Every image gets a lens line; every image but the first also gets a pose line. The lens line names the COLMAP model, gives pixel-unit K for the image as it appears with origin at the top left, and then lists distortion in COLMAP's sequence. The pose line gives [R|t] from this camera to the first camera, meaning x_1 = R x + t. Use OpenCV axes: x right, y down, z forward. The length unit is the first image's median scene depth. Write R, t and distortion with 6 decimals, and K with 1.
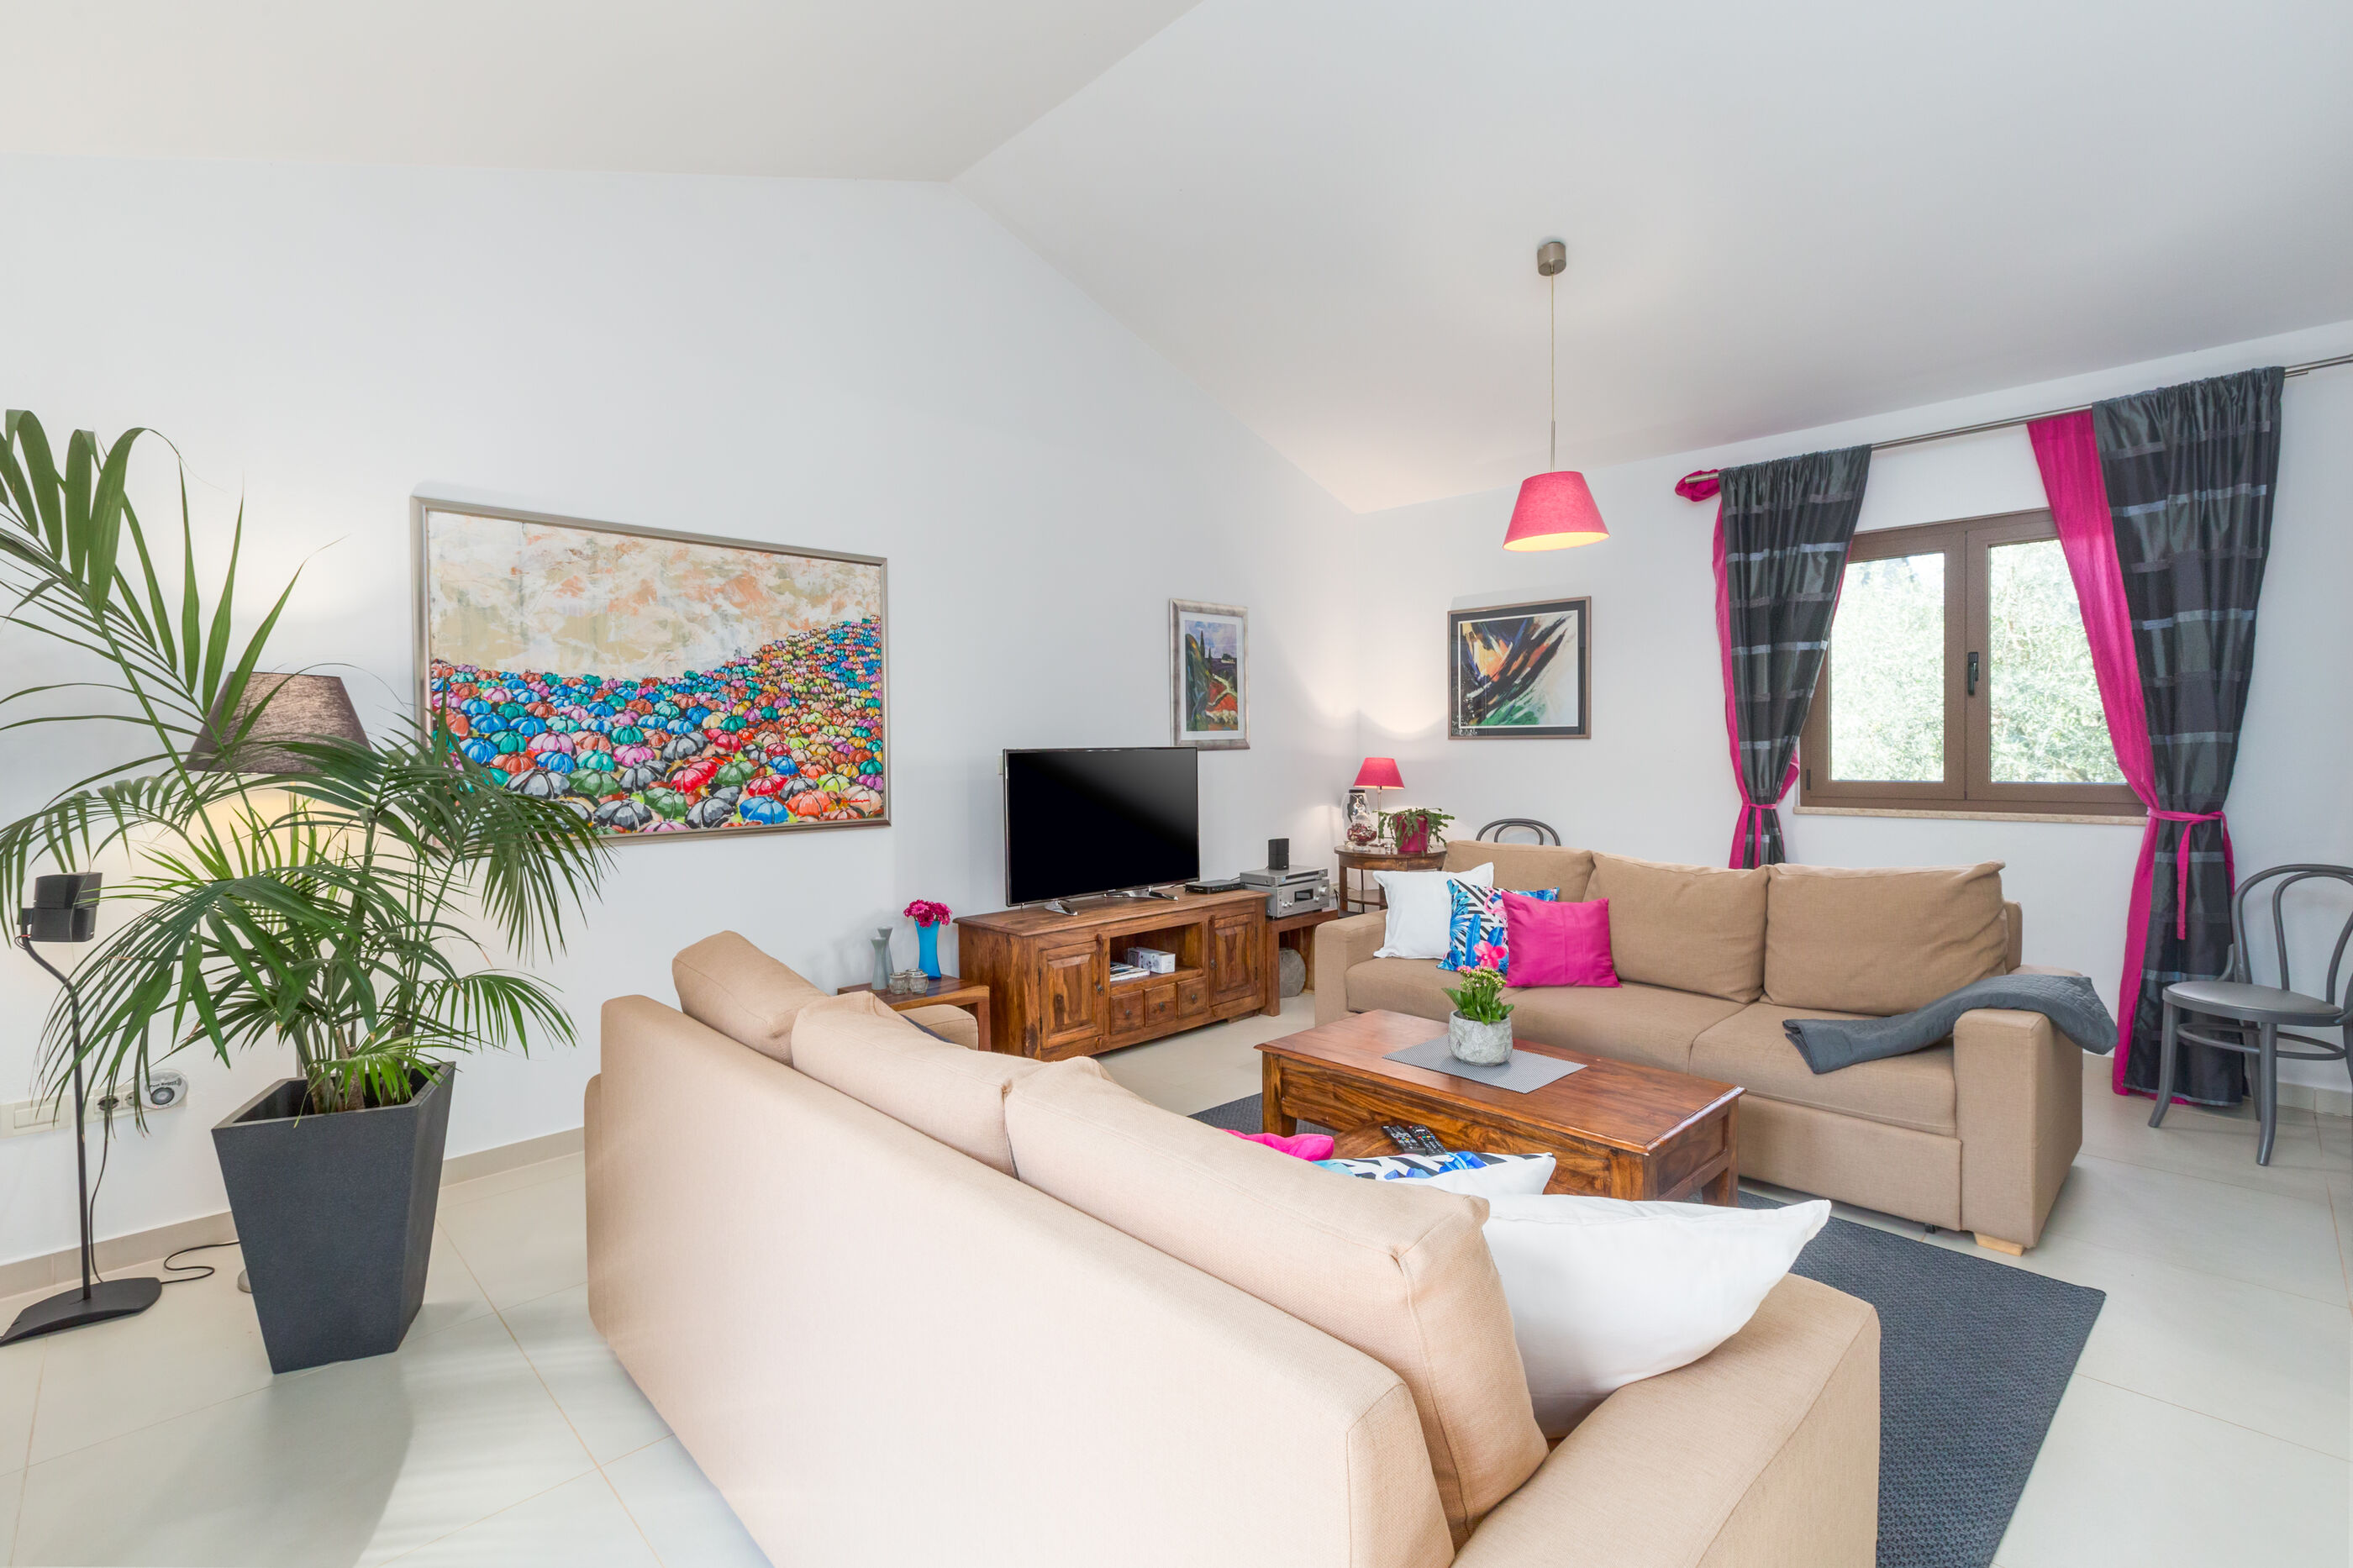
lens RADIAL K [[1052.5, 0, 1171.7], [0, 1052.5, 764.1], [0, 0, 1]] dist [-0.001478, 0.000338]
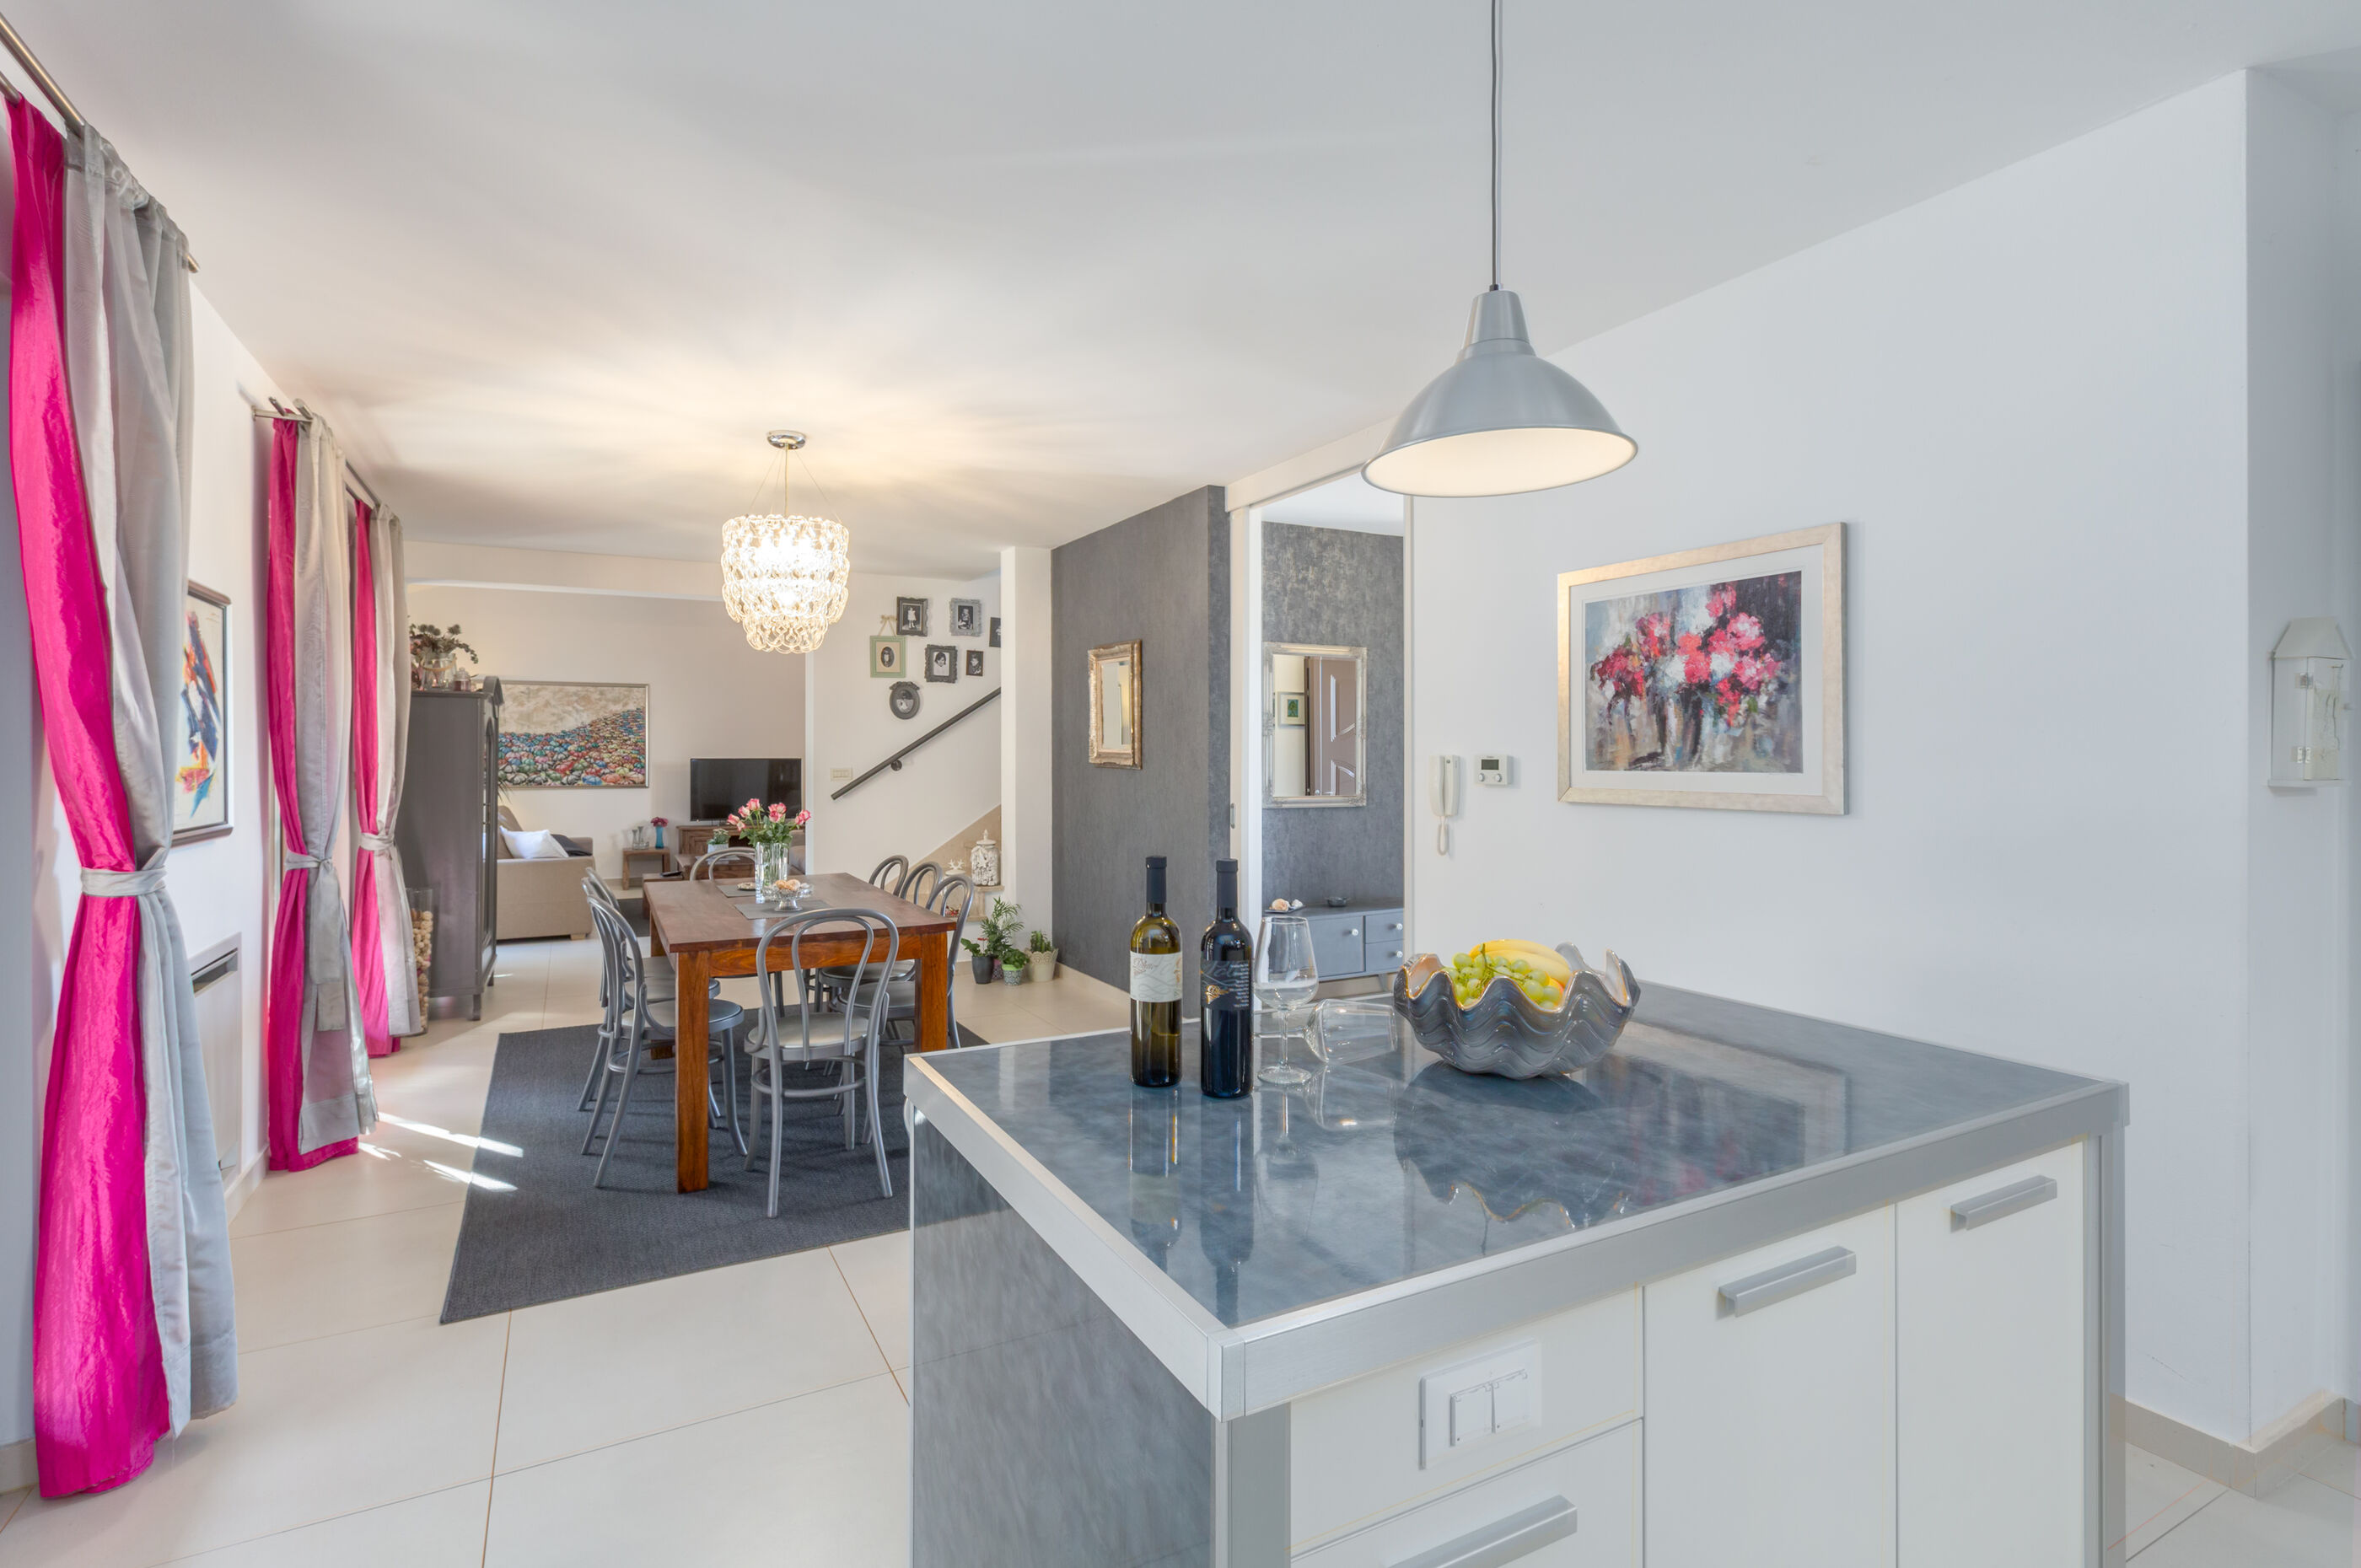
lens RADIAL K [[1120.3, 0, 1176.0], [0, 1120.3, 750.1], [0, 0, 1]] dist [0.000041, -0.000050]
pose [[0.956786, 0.005934, -0.290733, 1.976157], [-0.012160, 0.999734, -0.019613, 0.005197], [0.290539, 0.022300, 0.956603, -1.399160]]
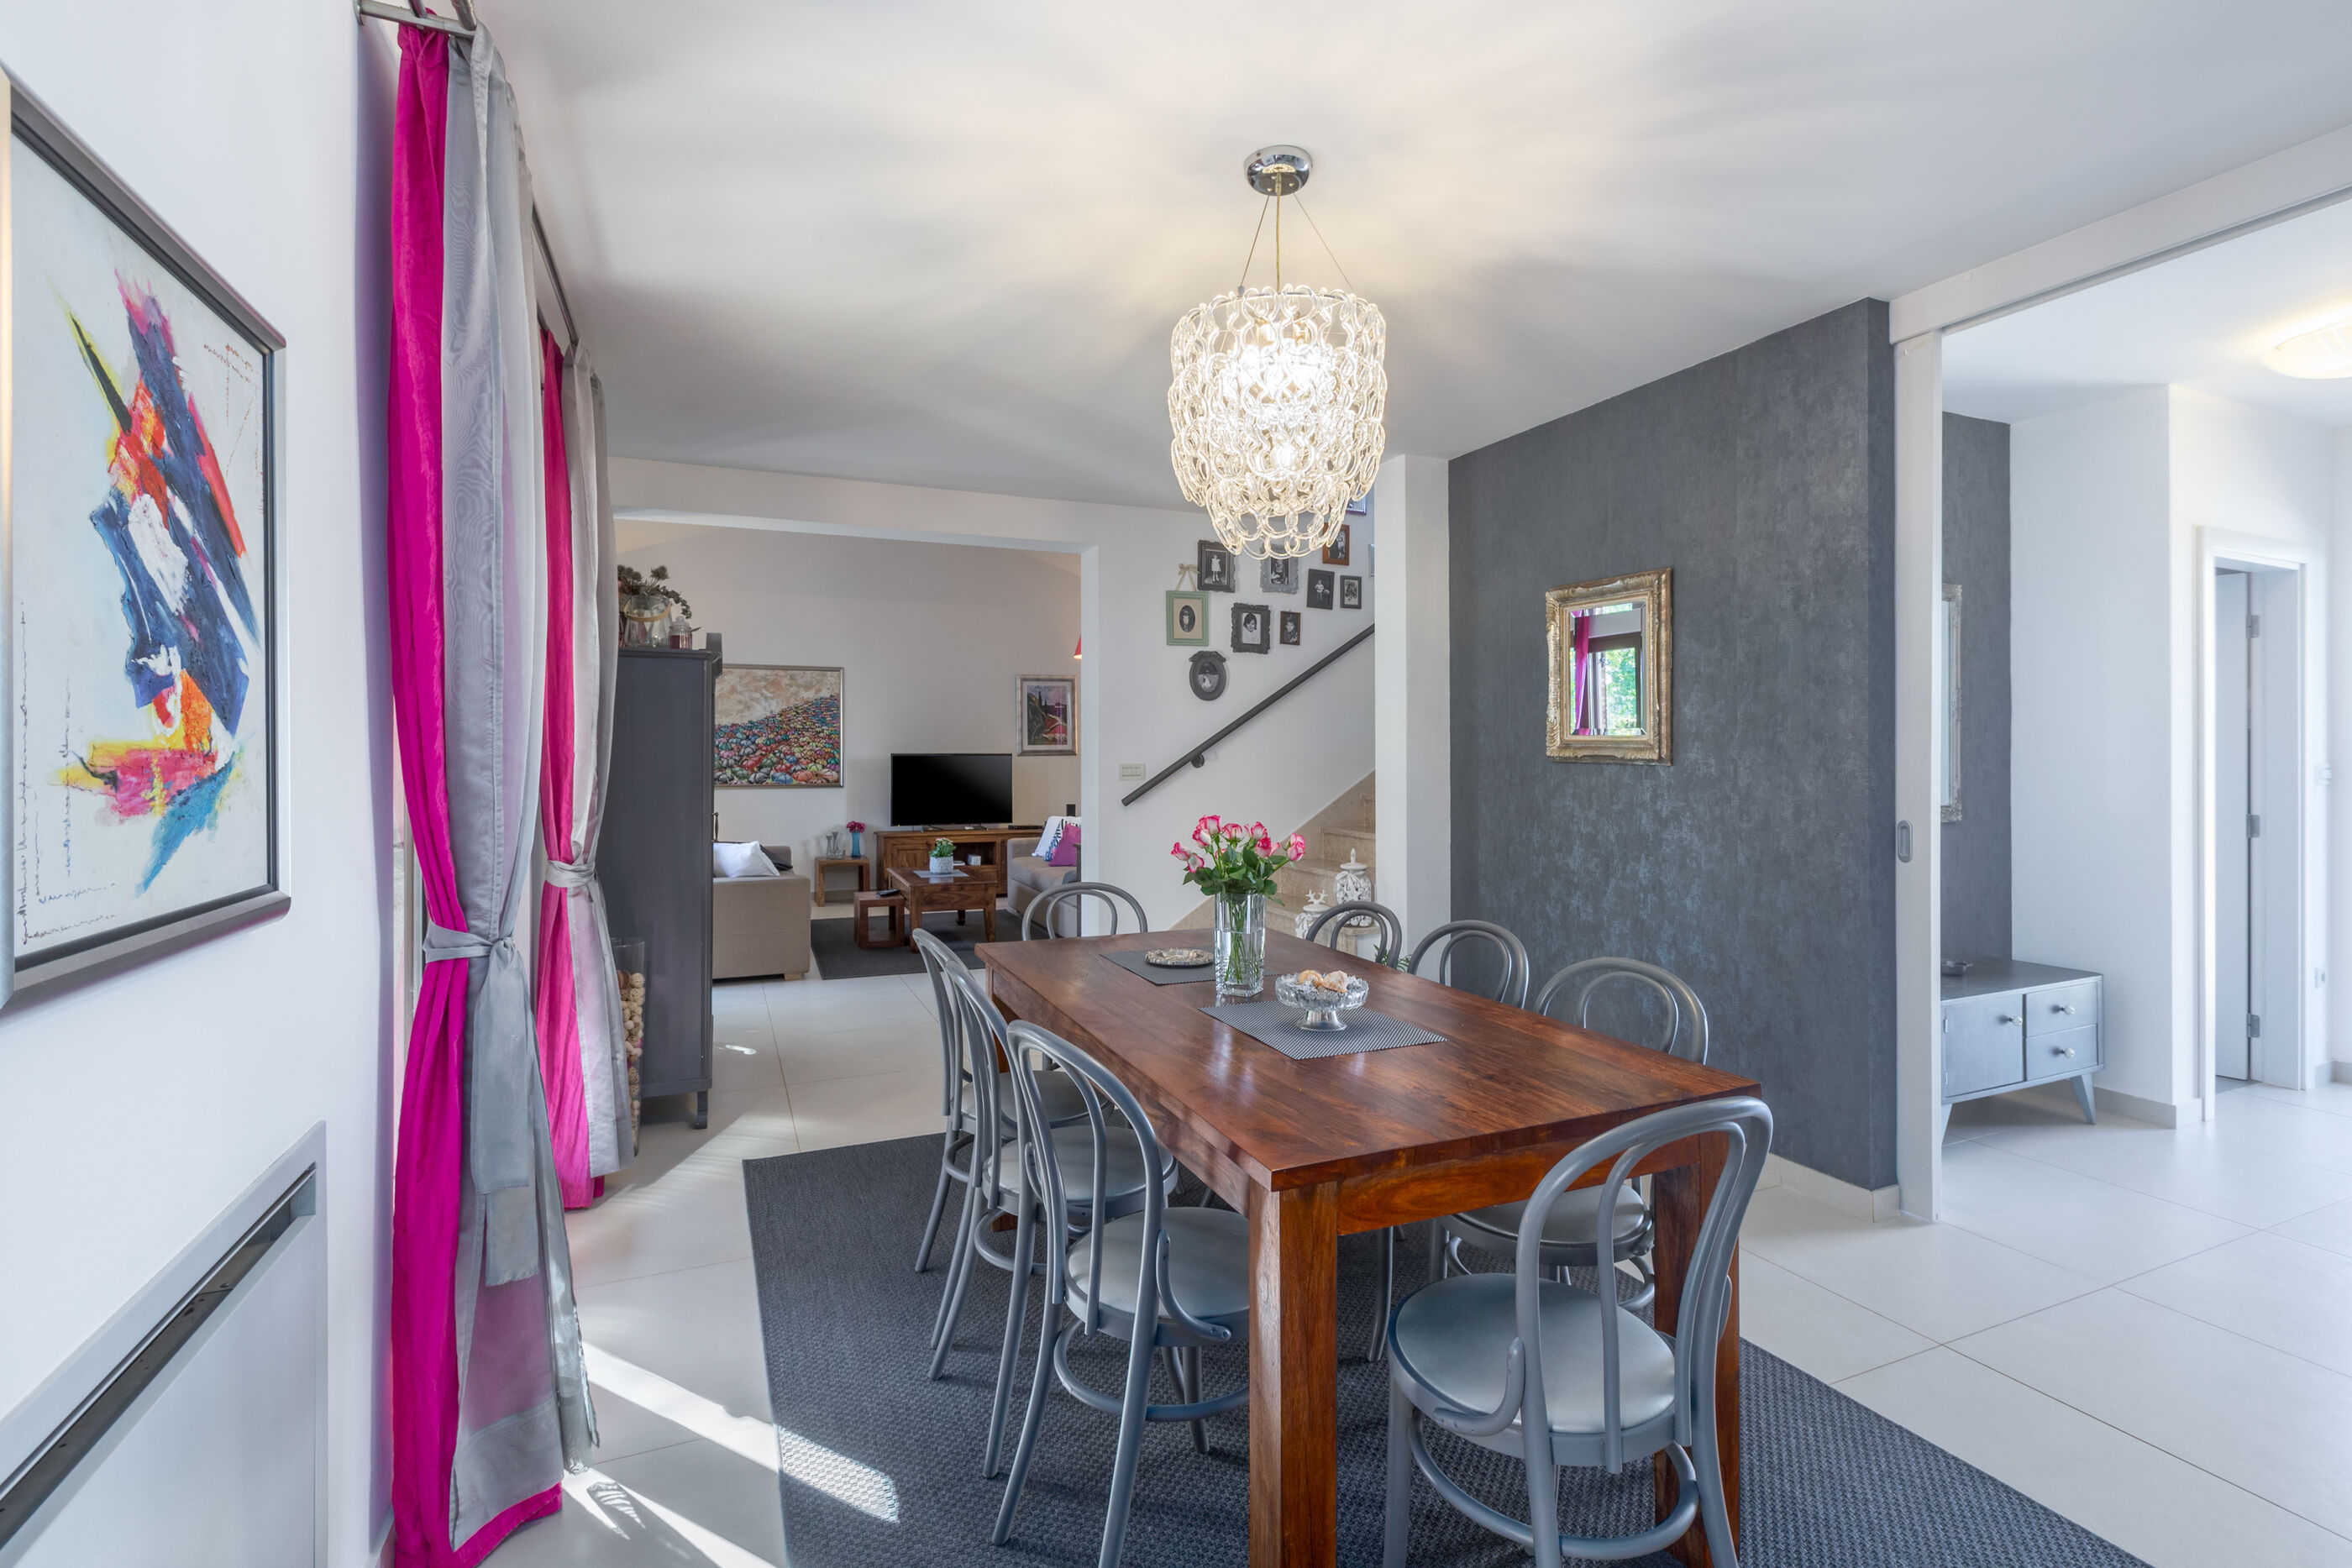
lens RADIAL K [[1092.2, 0, 1185.7], [0, 1092.2, 751.7], [0, 0, 1]] dist [0.000028, -0.000136]
pose [[0.929671, 0.007420, -0.368317, 1.416811], [-0.014538, 0.999757, -0.016554, 0.012562], [0.368105, 0.020745, 0.929553, -0.998967]]
